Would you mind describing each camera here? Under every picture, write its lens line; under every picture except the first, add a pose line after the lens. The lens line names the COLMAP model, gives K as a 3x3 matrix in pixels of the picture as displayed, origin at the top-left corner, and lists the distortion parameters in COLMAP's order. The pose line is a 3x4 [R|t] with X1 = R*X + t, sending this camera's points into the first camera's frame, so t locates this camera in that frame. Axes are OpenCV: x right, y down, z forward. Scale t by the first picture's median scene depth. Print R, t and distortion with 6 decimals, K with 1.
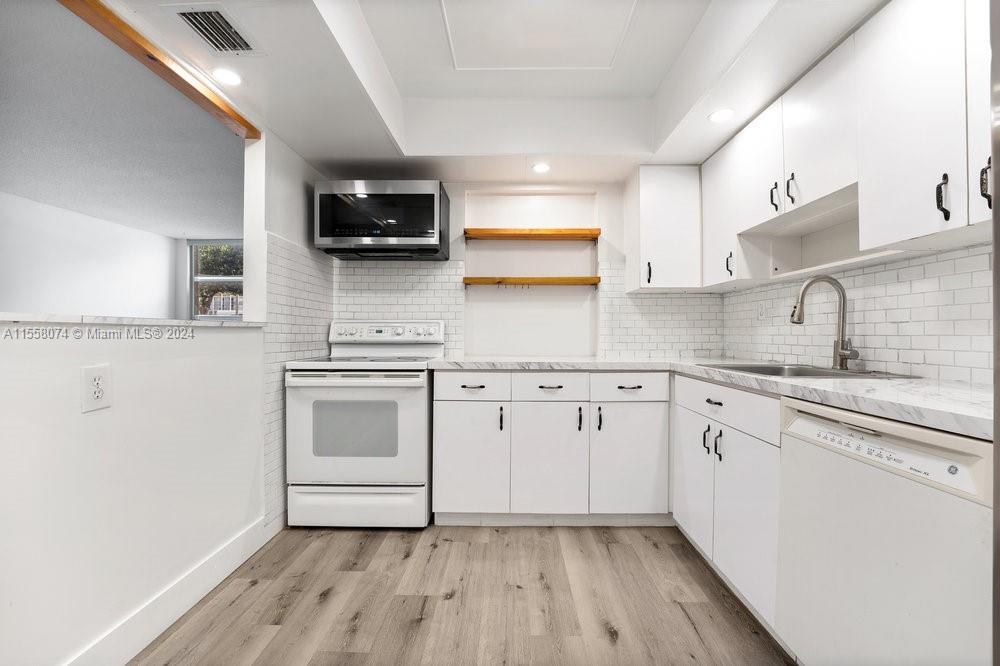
lens RADIAL K [[413.6, 0, 491.5], [0, 413.6, 334.5], [0, 0, 1]] dist [-0.021356, 0.000027]
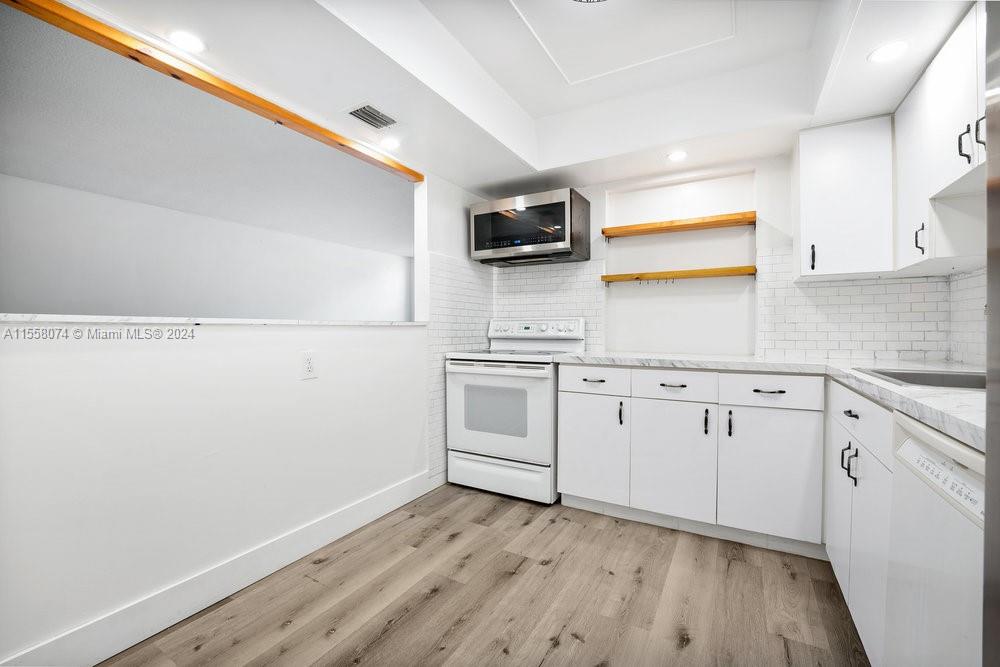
lens RADIAL K [[408.1, 0, 502.5], [0, 408.1, 335.3], [0, 0, 1]] dist [-0.019986, 0.000189]
pose [[0.880766, 0.005109, -0.473525, 0.243141], [0.000779, 0.999925, 0.012239, -0.002042], [0.473552, -0.011148, 0.880695, -0.024890]]
